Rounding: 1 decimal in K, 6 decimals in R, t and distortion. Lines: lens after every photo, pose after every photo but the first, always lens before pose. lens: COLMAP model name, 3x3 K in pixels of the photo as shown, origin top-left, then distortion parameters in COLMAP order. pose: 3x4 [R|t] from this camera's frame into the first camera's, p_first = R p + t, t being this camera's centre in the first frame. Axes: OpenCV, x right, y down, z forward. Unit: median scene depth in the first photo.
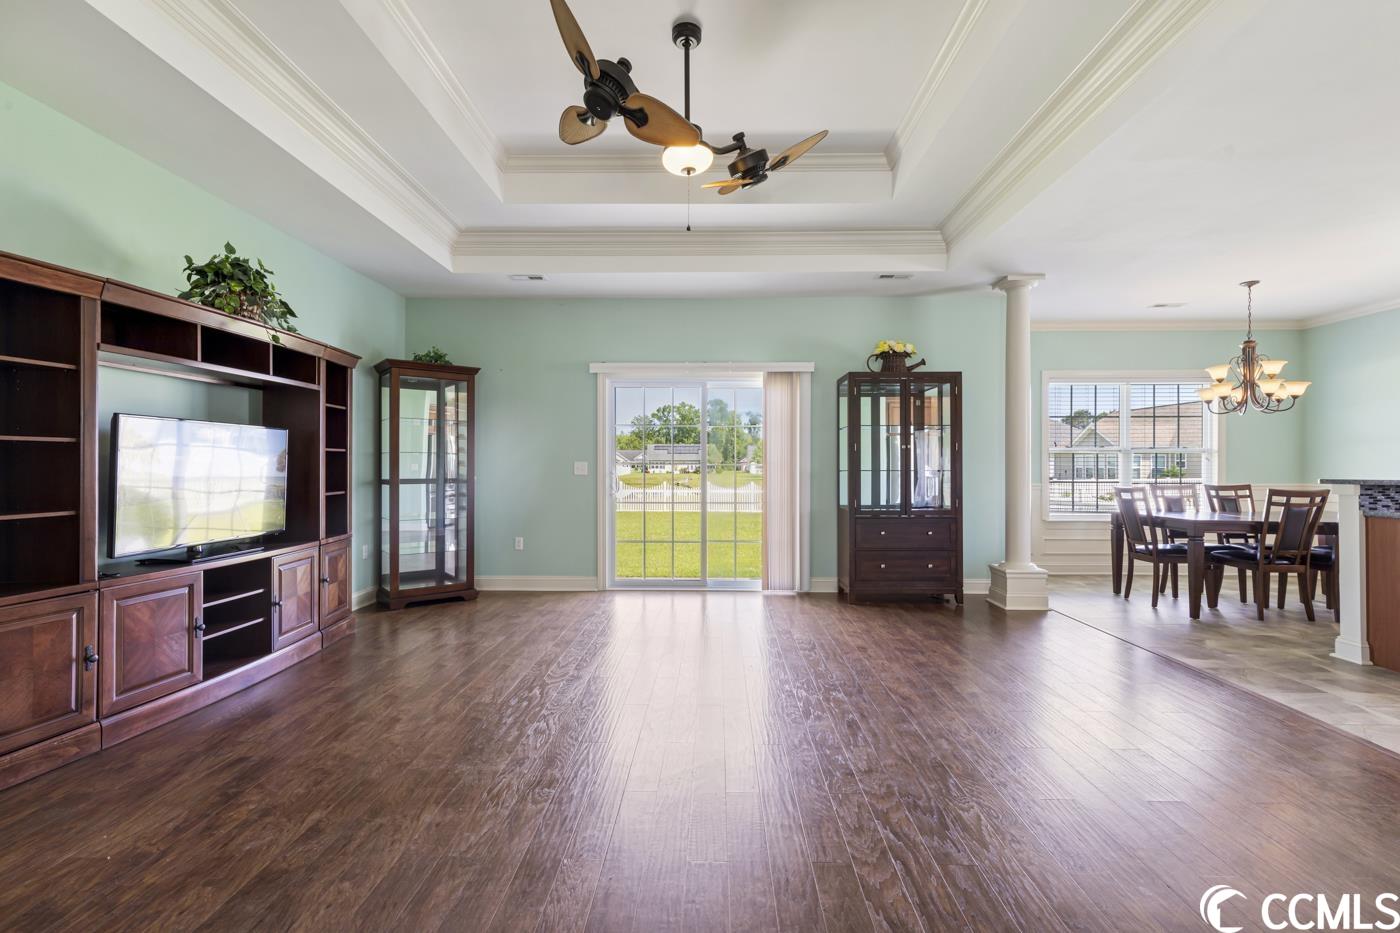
lens RADIAL K [[635.4, 0, 702.9], [0, 635.4, 462.8], [0, 0, 1]] dist [0.007095, 0.000333]
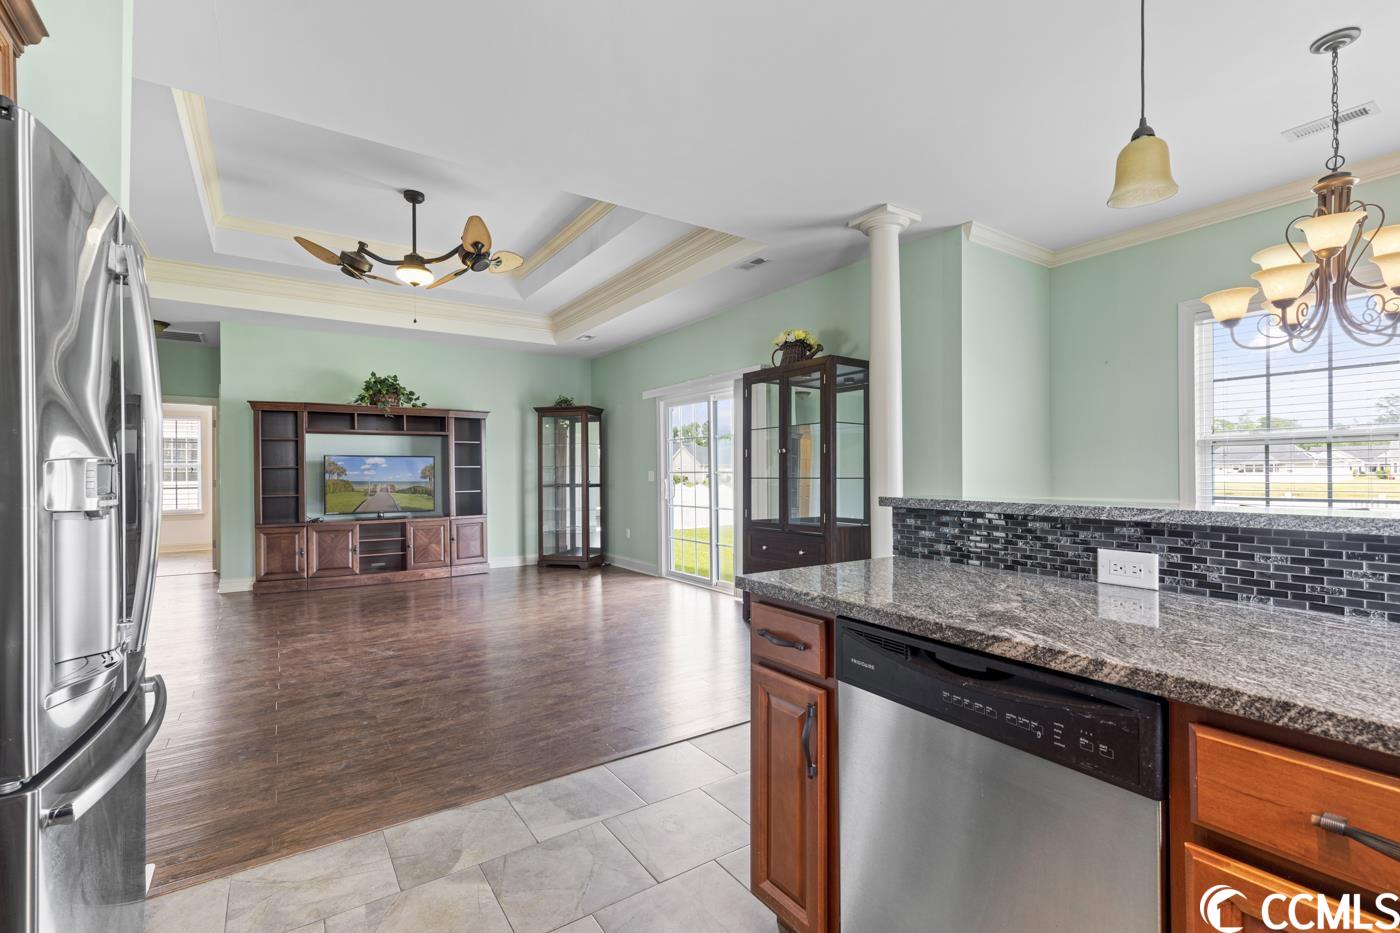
lens RADIAL K [[635.4, 0, 701.5], [0, 635.4, 474.4], [0, 0, 1]] dist [0.007095, 0.000333]
pose [[0.573107, -0.005133, -0.819465, 0.996438], [0.013348, 0.999906, 0.003071, 0.003436], [0.819372, -0.012698, 0.573121, 0.419479]]
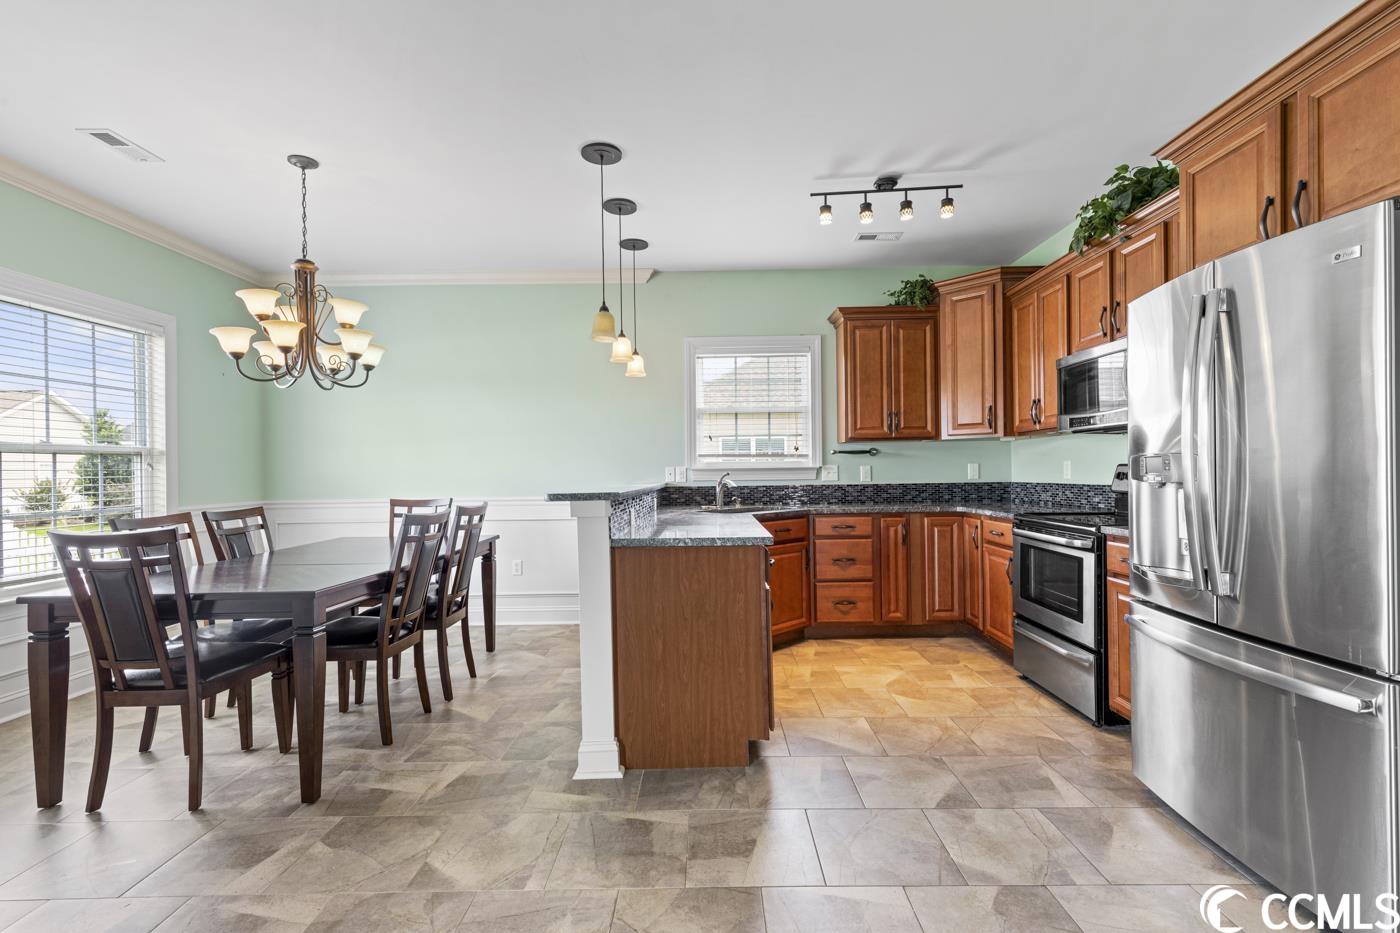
lens RADIAL K [[635.4, 0, 709.6], [0, 635.4, 468.5], [0, 0, 1]] dist [0.007095, 0.000333]
pose [[-0.027237, 0.001173, 0.999628, 0.271818], [0.008848, 0.999960, -0.000932, 0.003060], [-0.999590, 0.008819, -0.027246, 0.672327]]
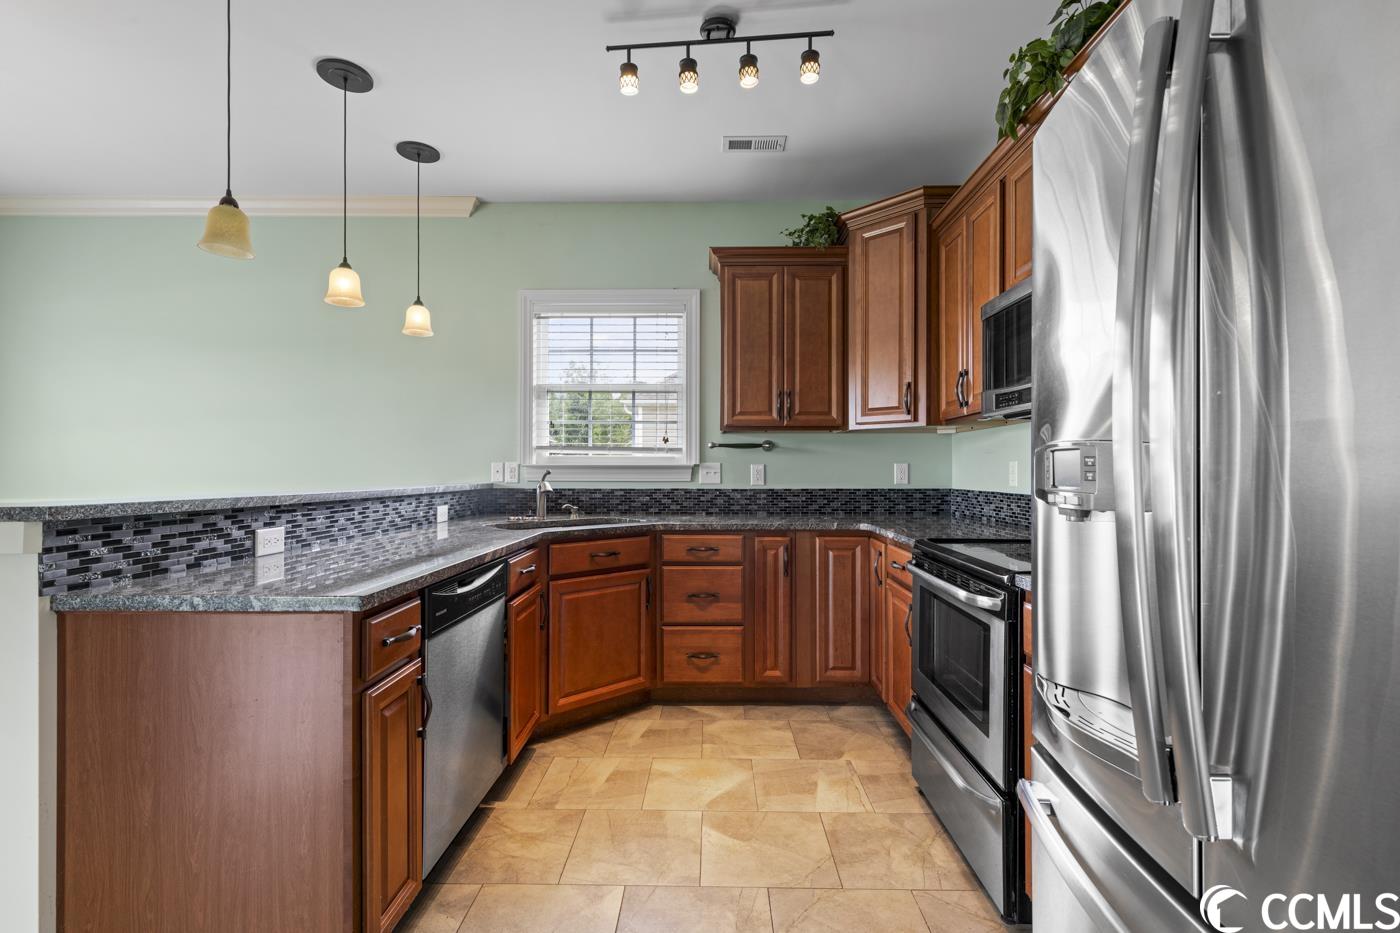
lens RADIAL K [[635.4, 0, 711.1], [0, 635.4, 463.8], [0, 0, 1]] dist [0.007095, 0.000333]
pose [[-0.017422, 0.005304, 0.999834, 0.499861], [-0.004712, 0.999974, -0.005386, 0.003408], [-0.999837, -0.004805, -0.017397, 0.478678]]
